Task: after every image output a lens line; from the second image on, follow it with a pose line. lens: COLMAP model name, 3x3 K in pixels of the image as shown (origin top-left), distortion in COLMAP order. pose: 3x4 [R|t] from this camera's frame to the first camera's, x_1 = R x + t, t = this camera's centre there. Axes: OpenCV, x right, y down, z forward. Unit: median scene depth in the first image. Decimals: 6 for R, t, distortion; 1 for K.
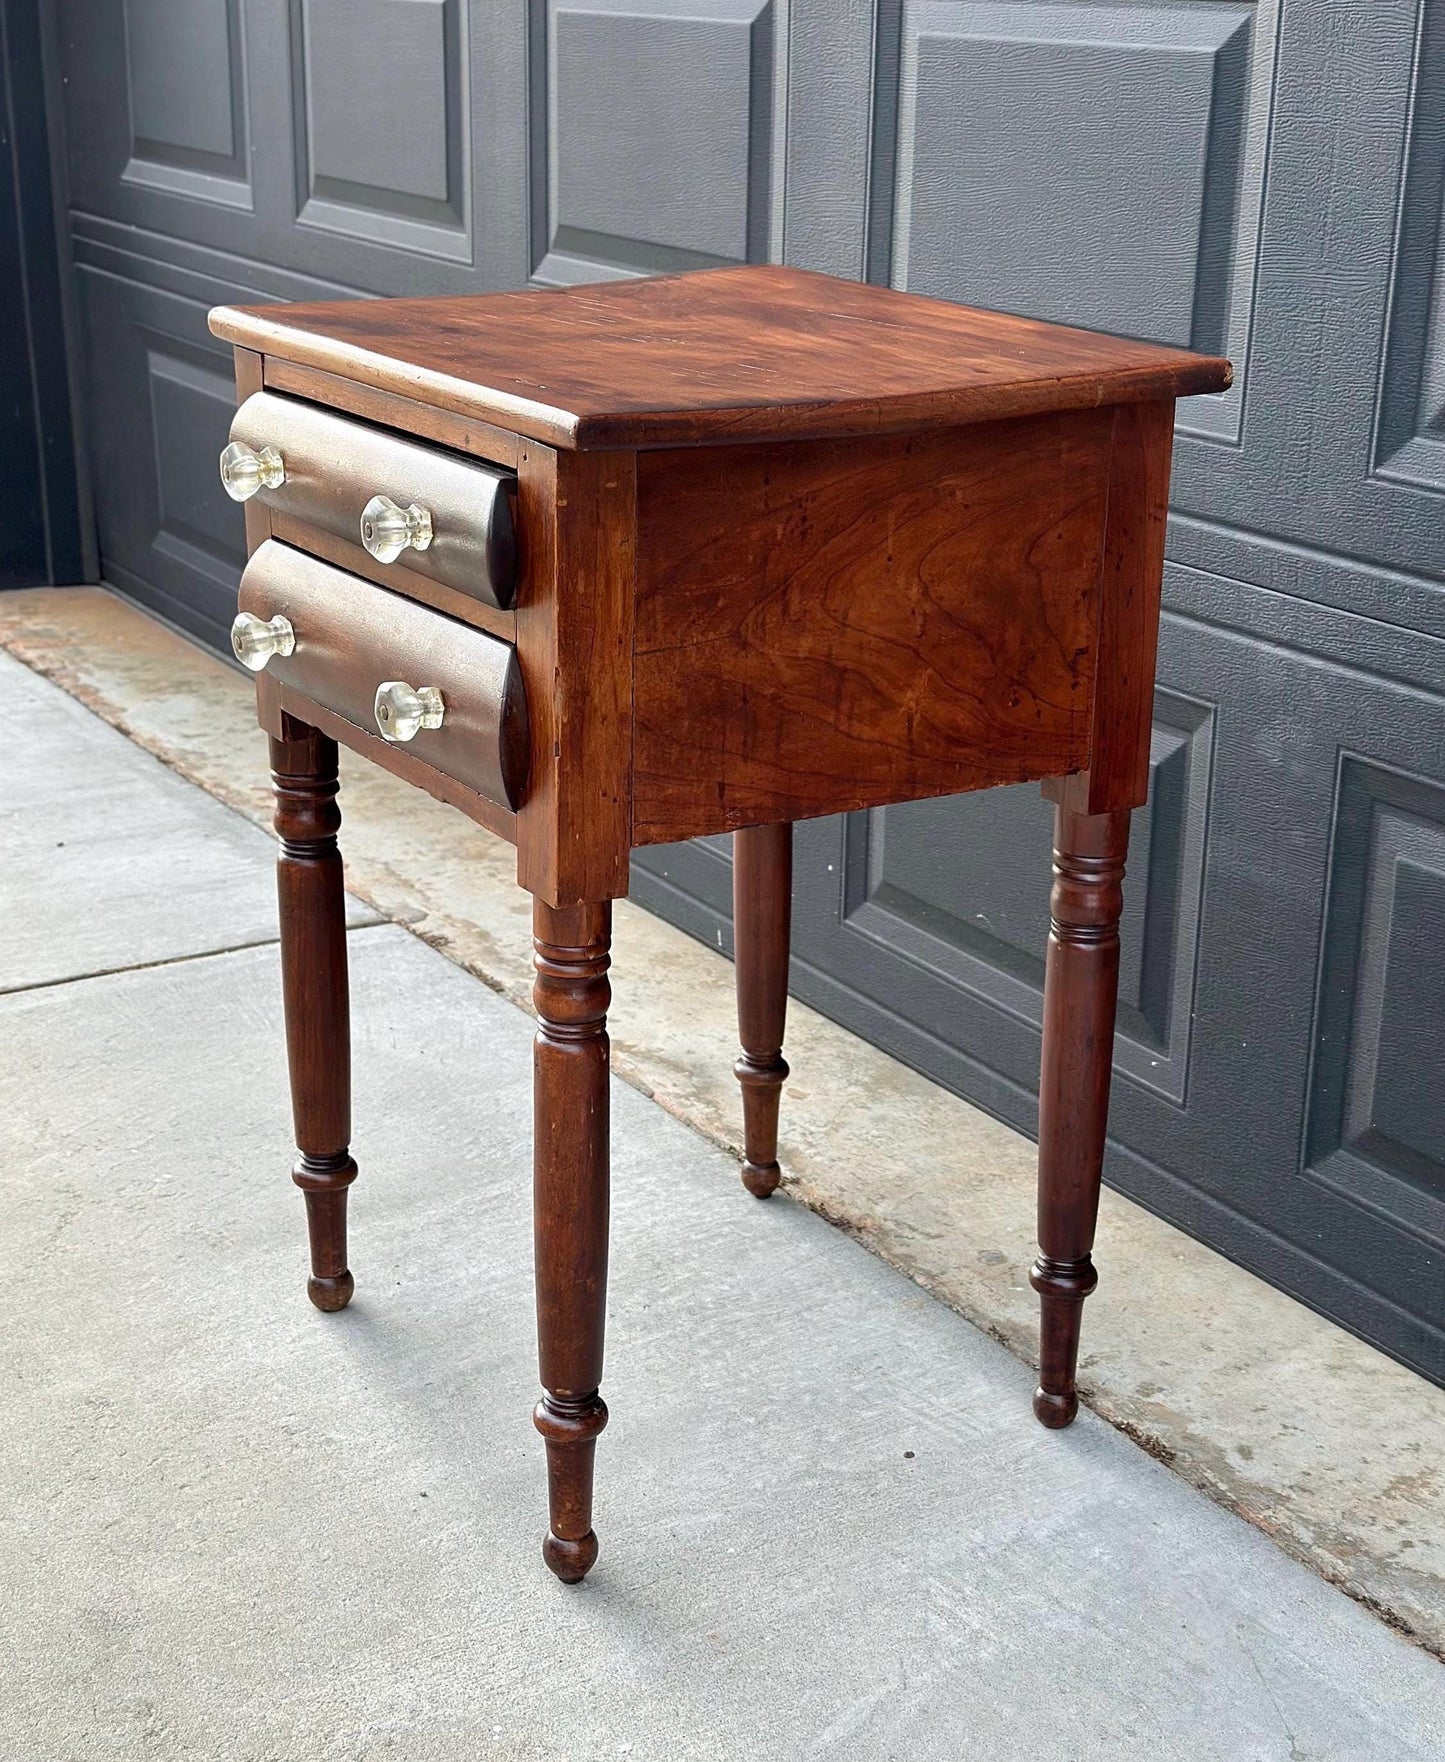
lens RADIAL K [[2658.3, 0, 722.7], [0, 2658.3, 917.0], [0, 0, 1]] dist [0.119384, -0.002883]
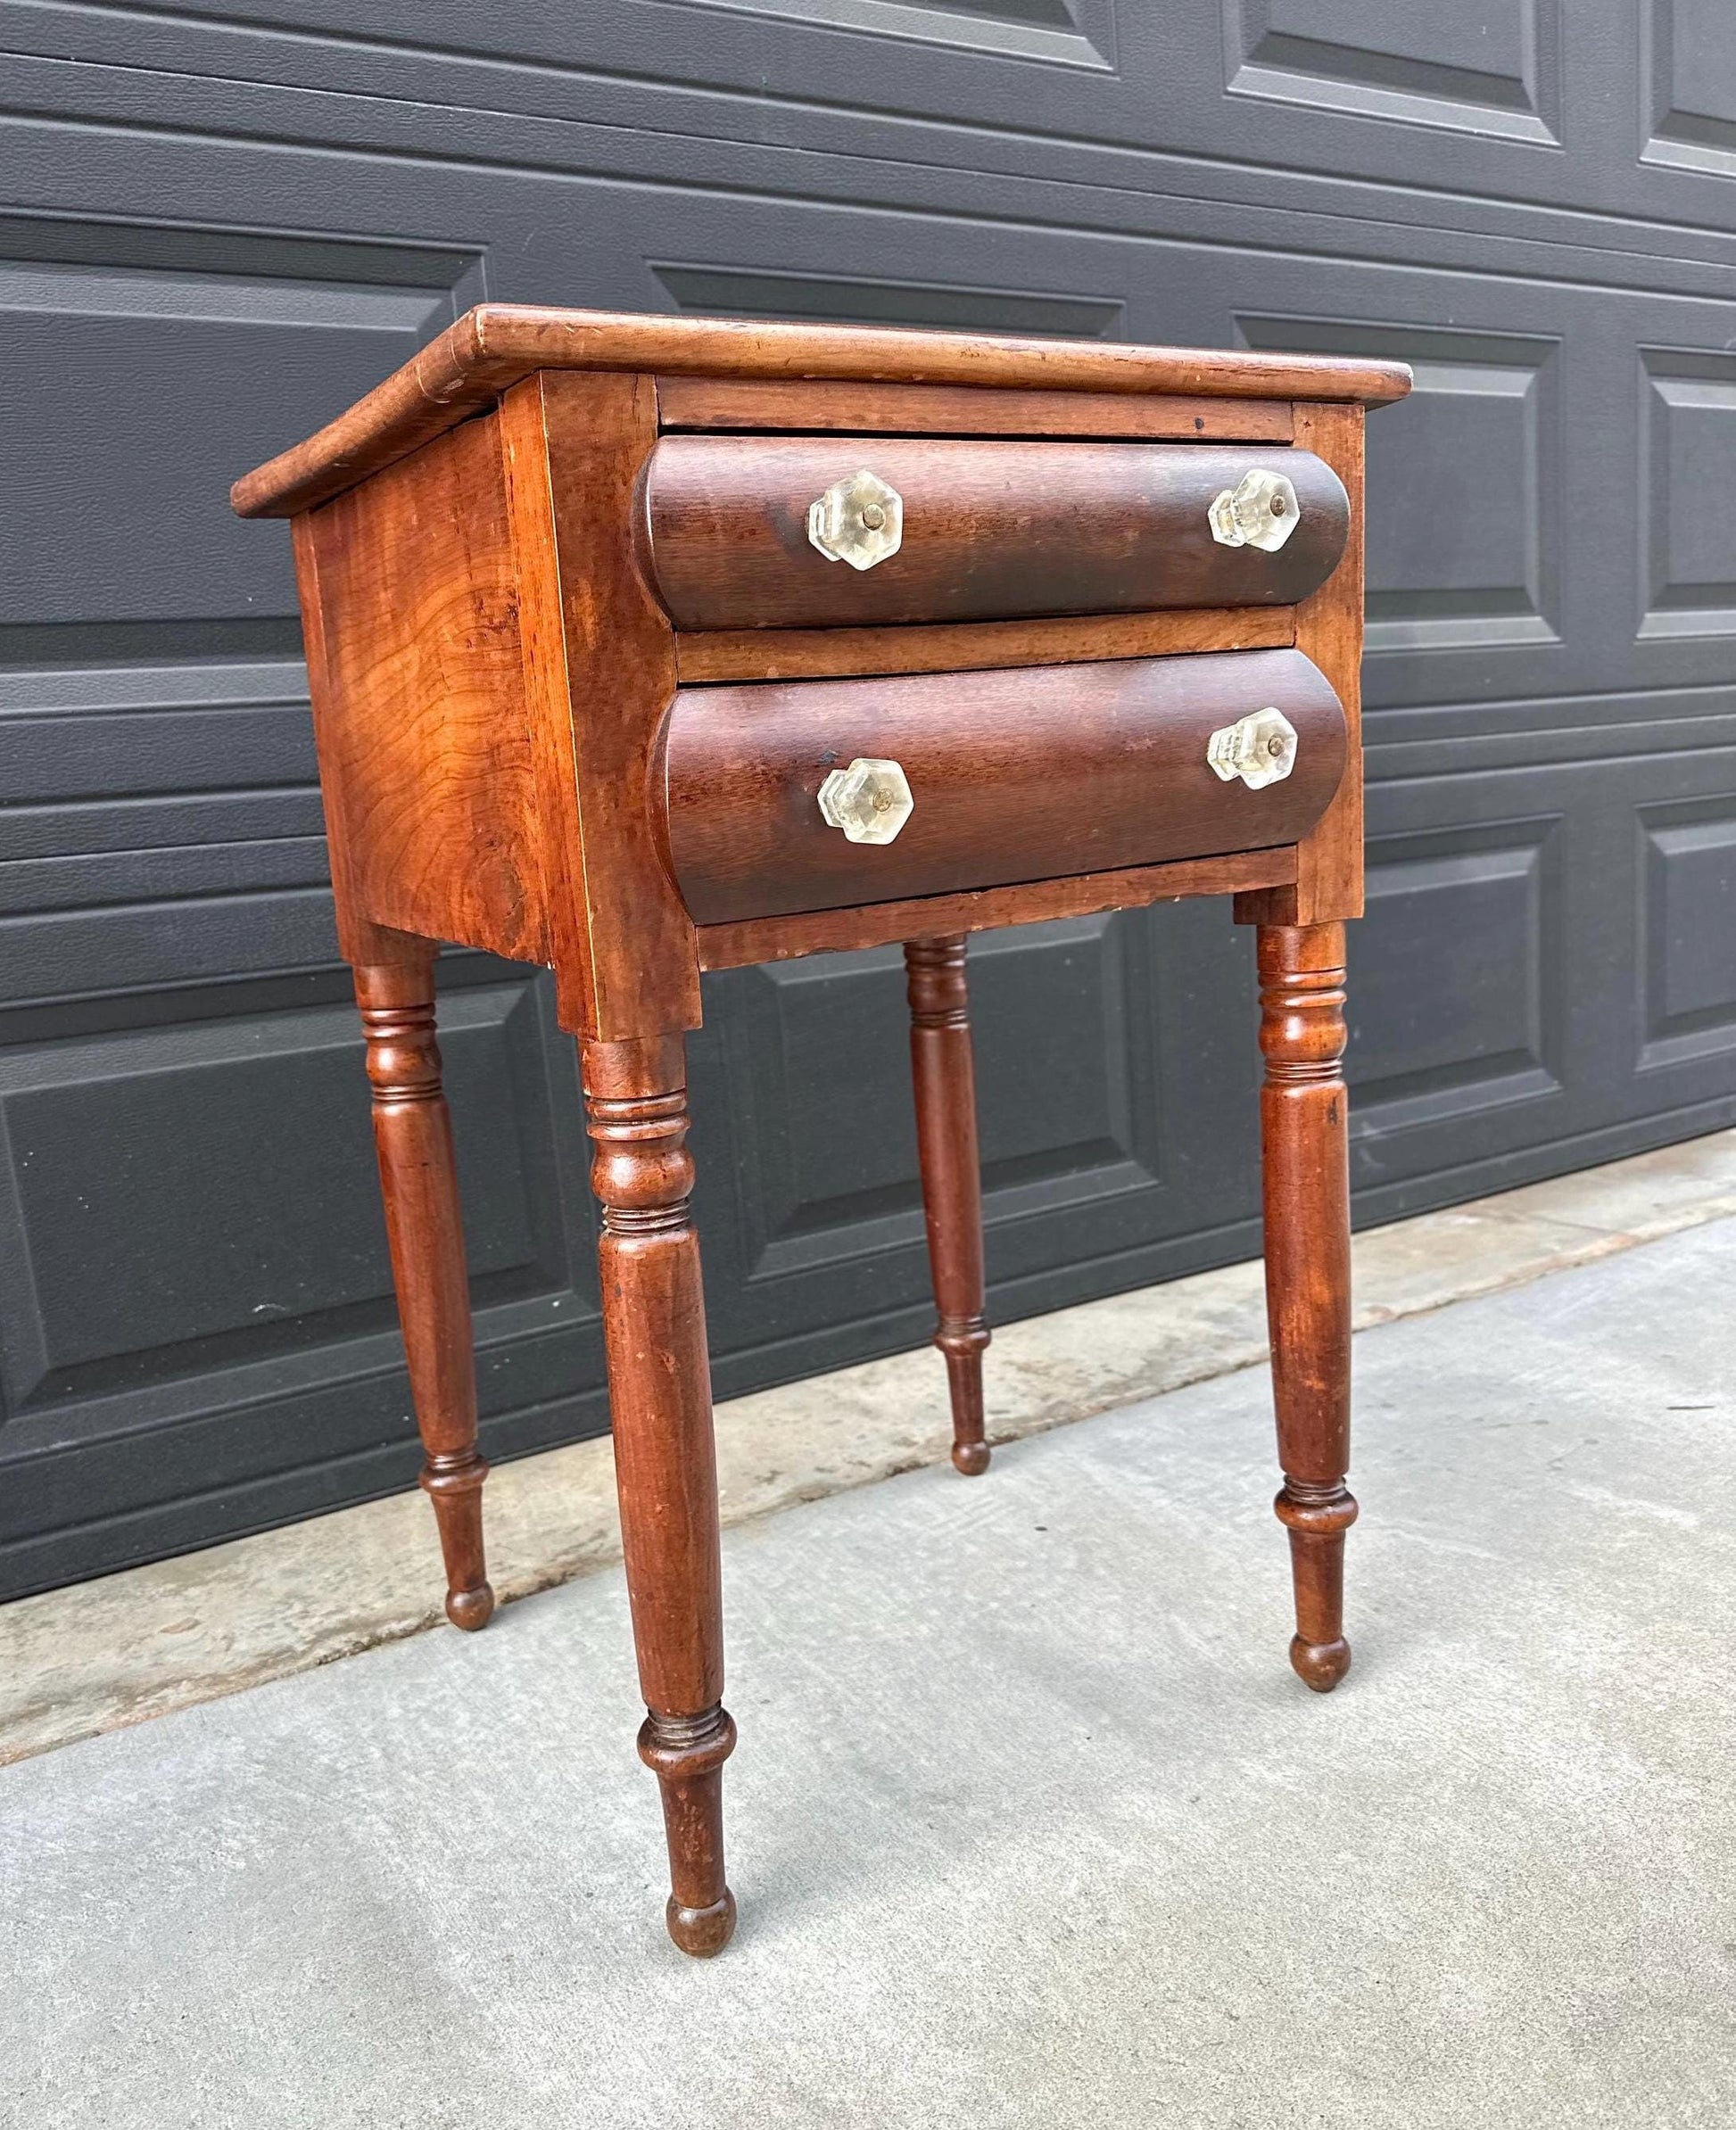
lens RADIAL K [[1678.0, 0, 844.0], [0, 1678.0, 1106.3], [0, 0, 1]] dist [0.176177, -0.368462]
pose [[0.013215, -0.210594, 0.977484, -0.522971], [0.409155, 0.893121, 0.186887, -0.102769], [-0.912369, 0.397473, 0.097968, 0.870899]]
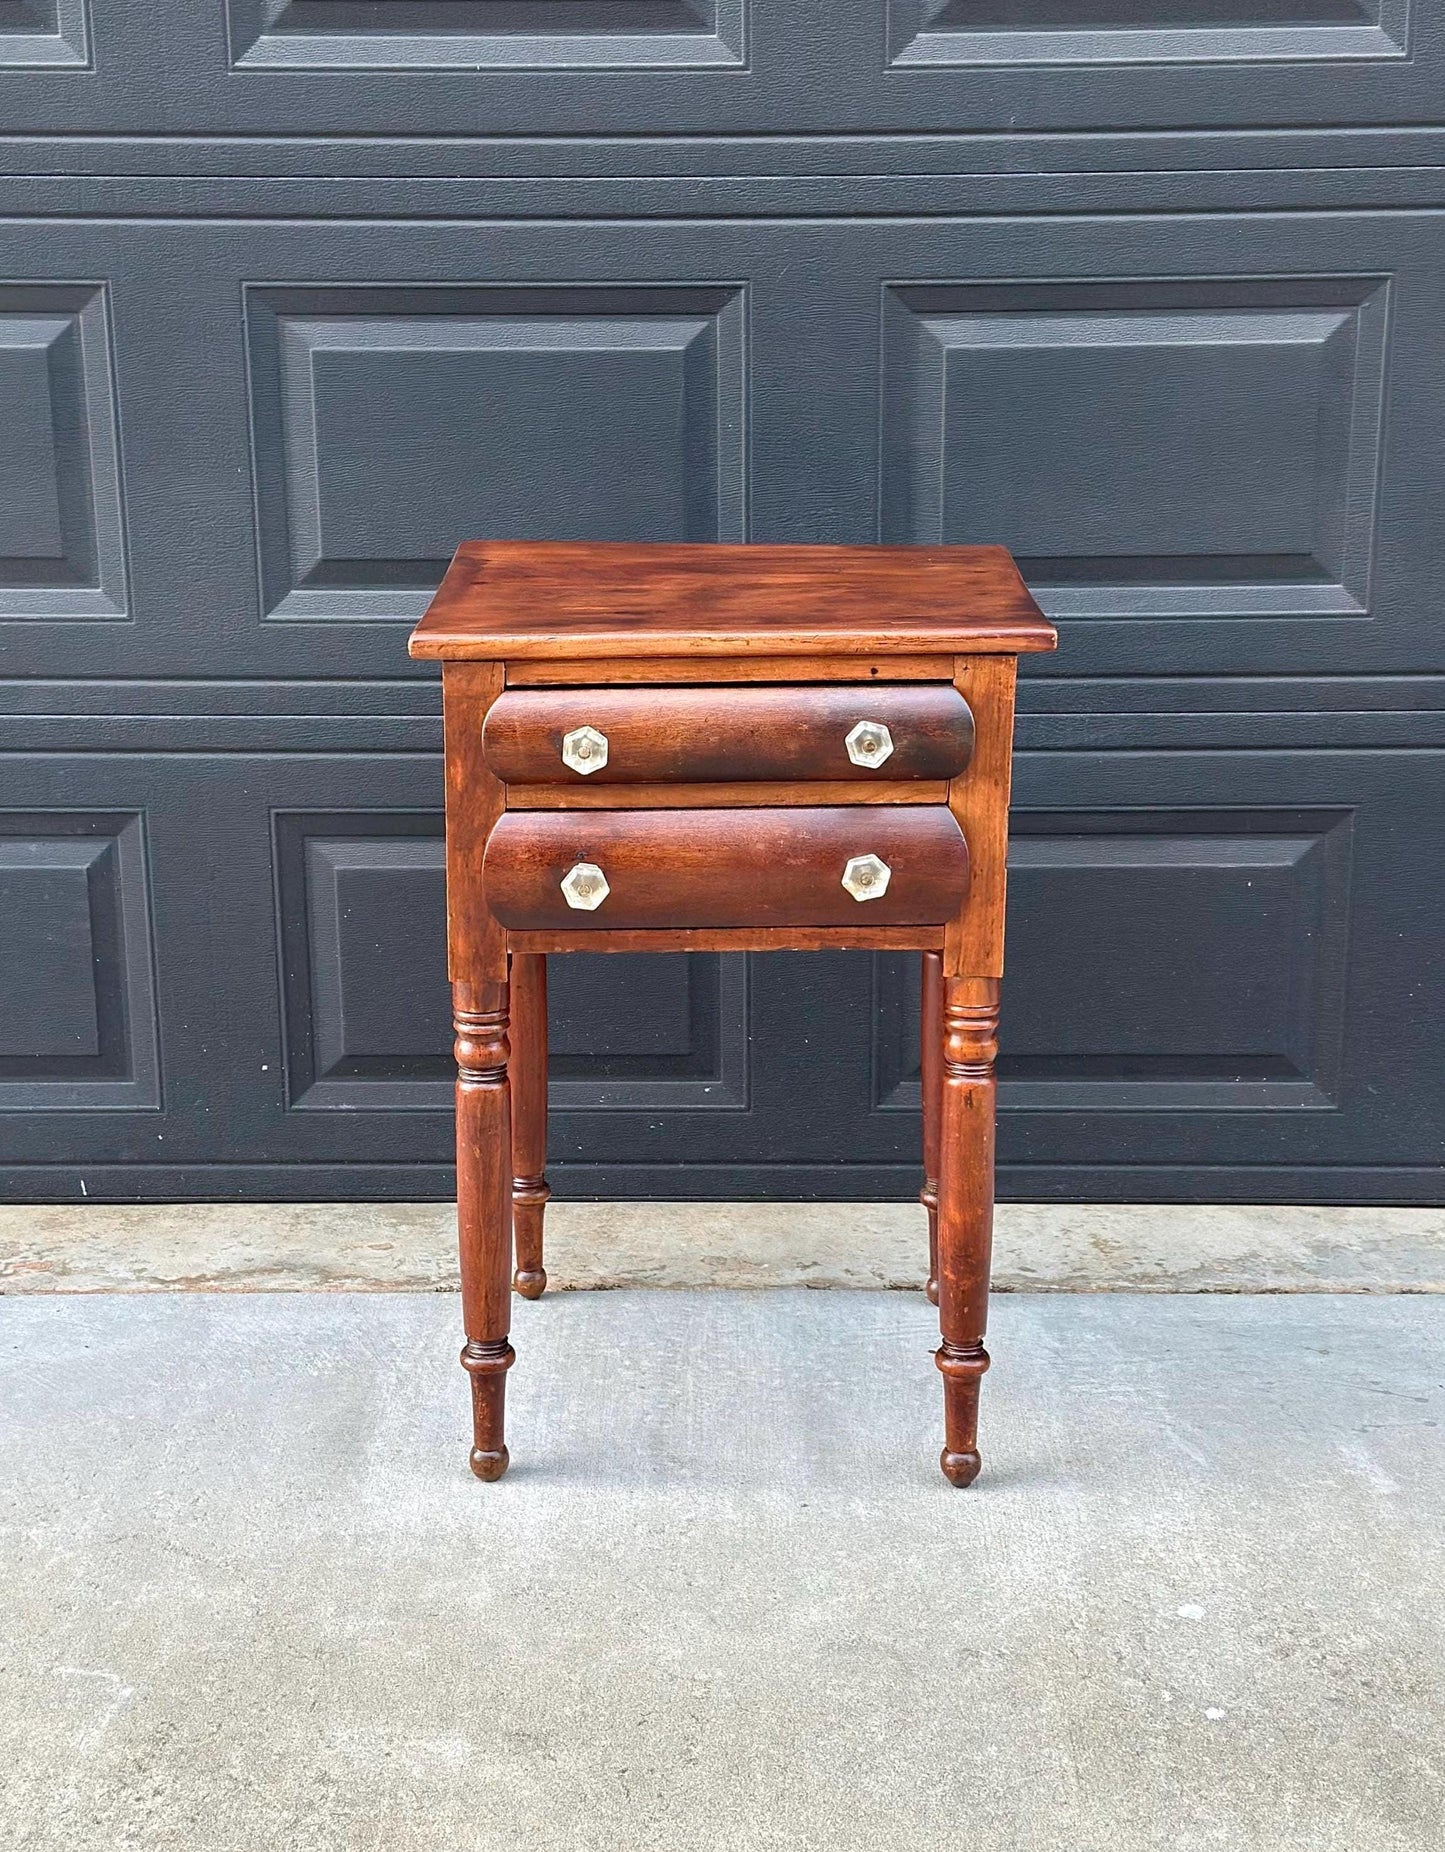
lens RADIAL K [[2869.5, 0, 701.3], [0, 2869.5, 952.5], [0, 0, 1]] dist [0.165921, -0.195961]
pose [[0.530927, -0.253271, 0.808684, -1.067092], [0.300478, 0.948553, 0.099802, -0.167224], [-0.792357, 0.190004, 0.579715, 0.176154]]
